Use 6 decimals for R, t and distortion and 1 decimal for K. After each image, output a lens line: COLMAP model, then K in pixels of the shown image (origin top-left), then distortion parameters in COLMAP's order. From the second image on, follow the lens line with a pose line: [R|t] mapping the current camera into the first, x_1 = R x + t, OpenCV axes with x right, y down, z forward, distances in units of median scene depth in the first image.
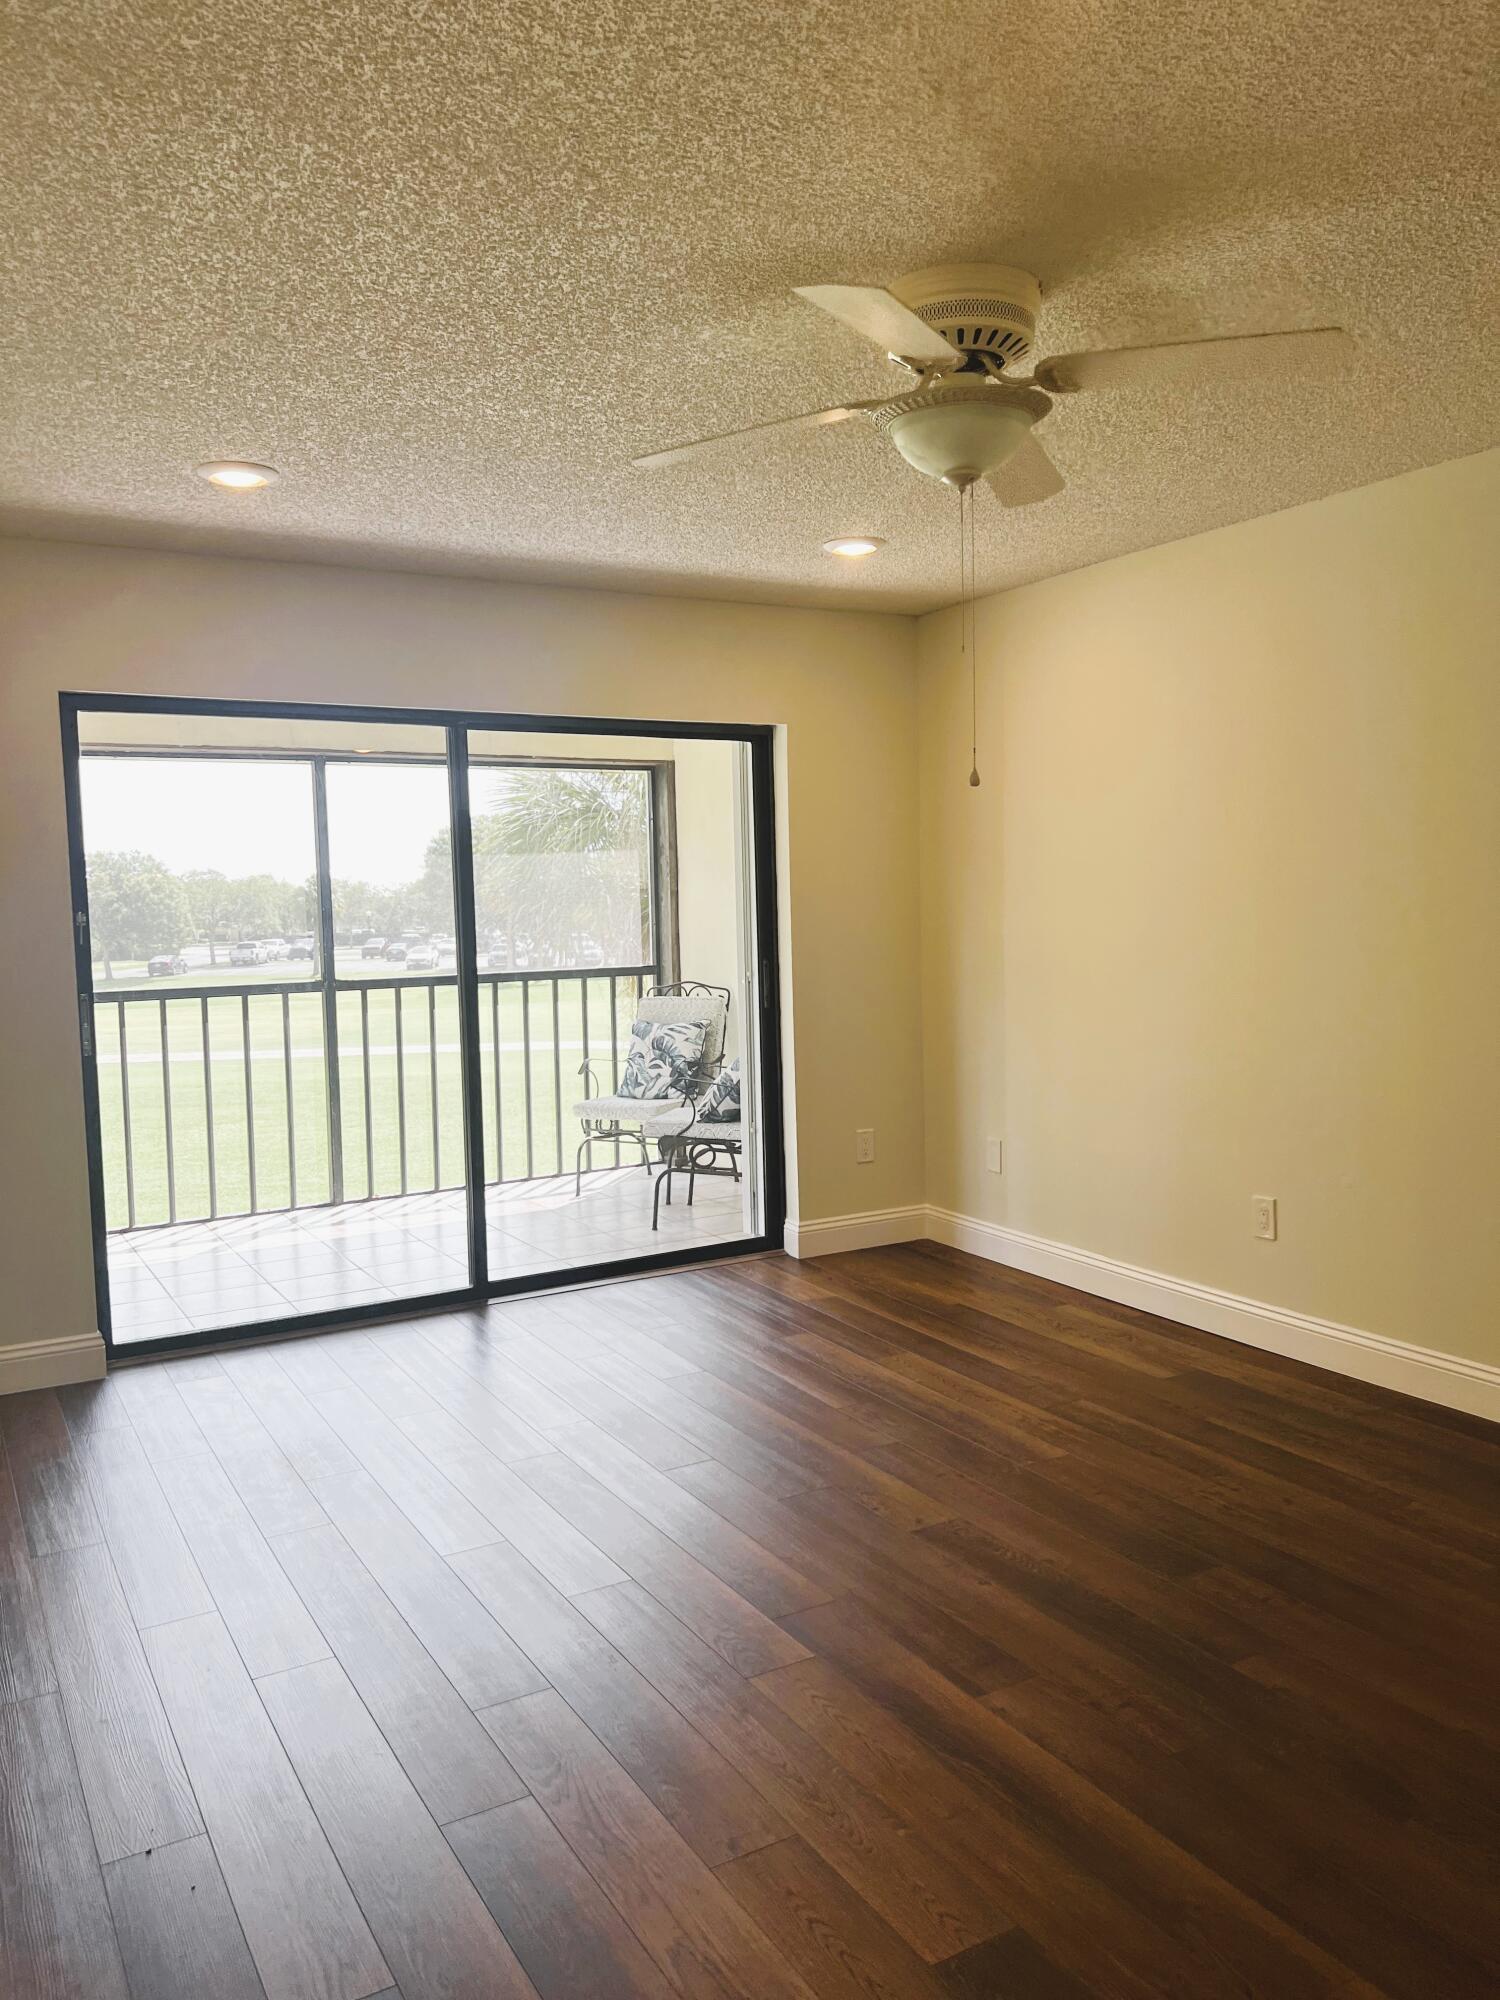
lens RADIAL K [[1504.8, 0, 752.9], [0, 1504.8, 1021.5], [0, 0, 1]] dist [0.007906, 0.004338]
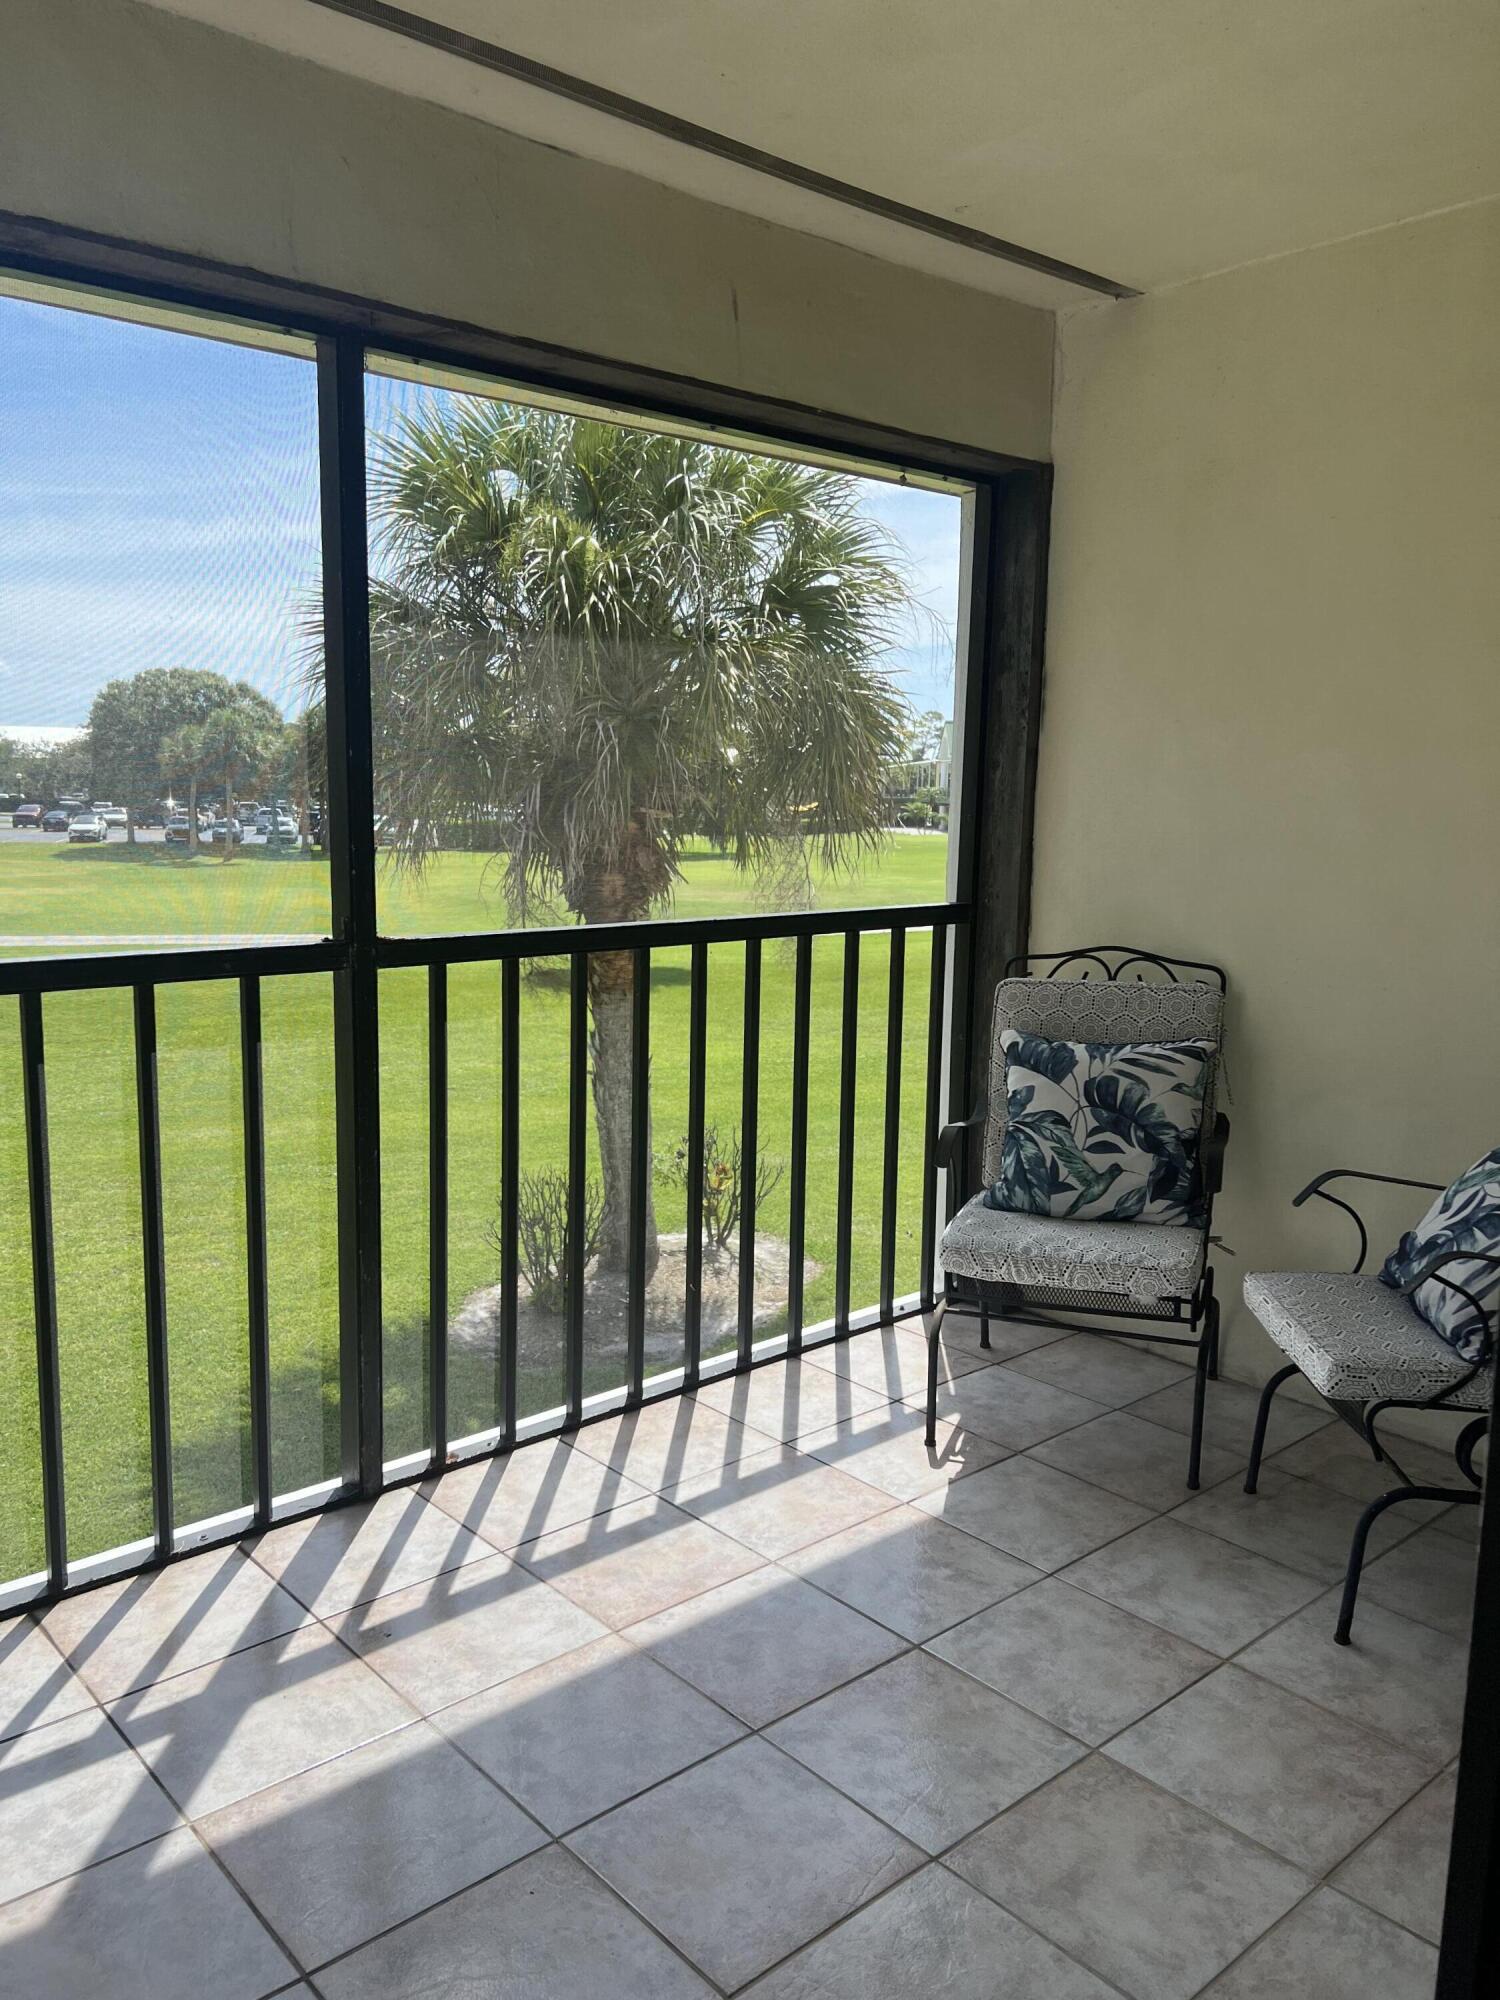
lens RADIAL K [[1504.8, 0, 752.9], [0, 1504.8, 1021.5], [0, 0, 1]] dist [0.007906, 0.004338]
pose [[0.978515, 0.009596, 0.205952, -0.255804], [-0.024859, 0.997120, 0.071651, -0.035611], [-0.204671, -0.075231, 0.975935, 0.594927]]
